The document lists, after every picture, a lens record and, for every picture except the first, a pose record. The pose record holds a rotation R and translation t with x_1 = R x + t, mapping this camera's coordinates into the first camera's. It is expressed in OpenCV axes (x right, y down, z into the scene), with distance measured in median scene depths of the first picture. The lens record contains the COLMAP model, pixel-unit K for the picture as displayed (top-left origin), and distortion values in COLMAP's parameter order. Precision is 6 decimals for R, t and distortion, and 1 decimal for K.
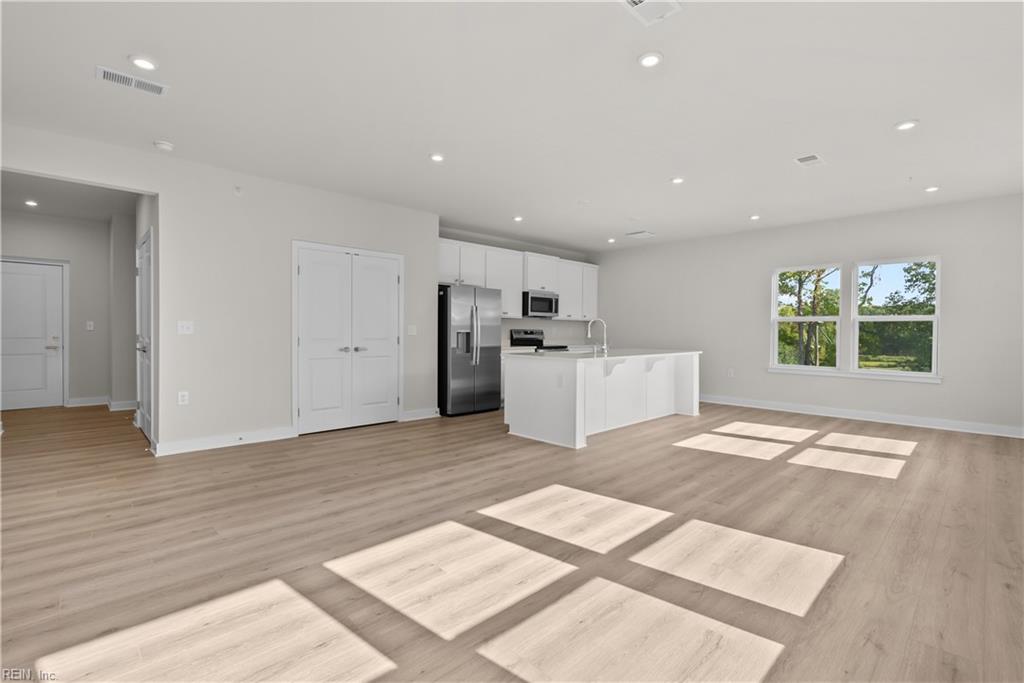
lens RADIAL K [[463.7, 0, 511.7], [0, 463.7, 338.0], [0, 0, 1]] dist [-0.012280, -0.000183]
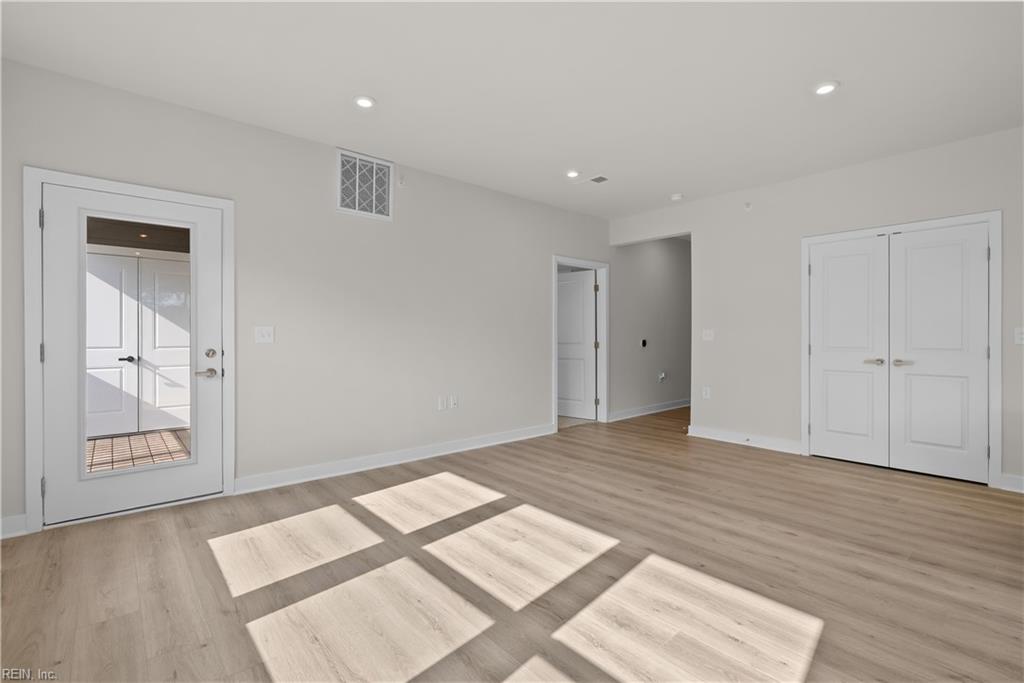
lens RADIAL K [[463.7, 0, 511.7], [0, 463.7, 338.0], [0, 0, 1]] dist [-0.012280, -0.000183]
pose [[-0.052488, -0.004384, -0.998612, 0.787268], [-0.015424, 0.999875, -0.003579, -0.004576], [0.998502, 0.015214, -0.052549, 0.808006]]
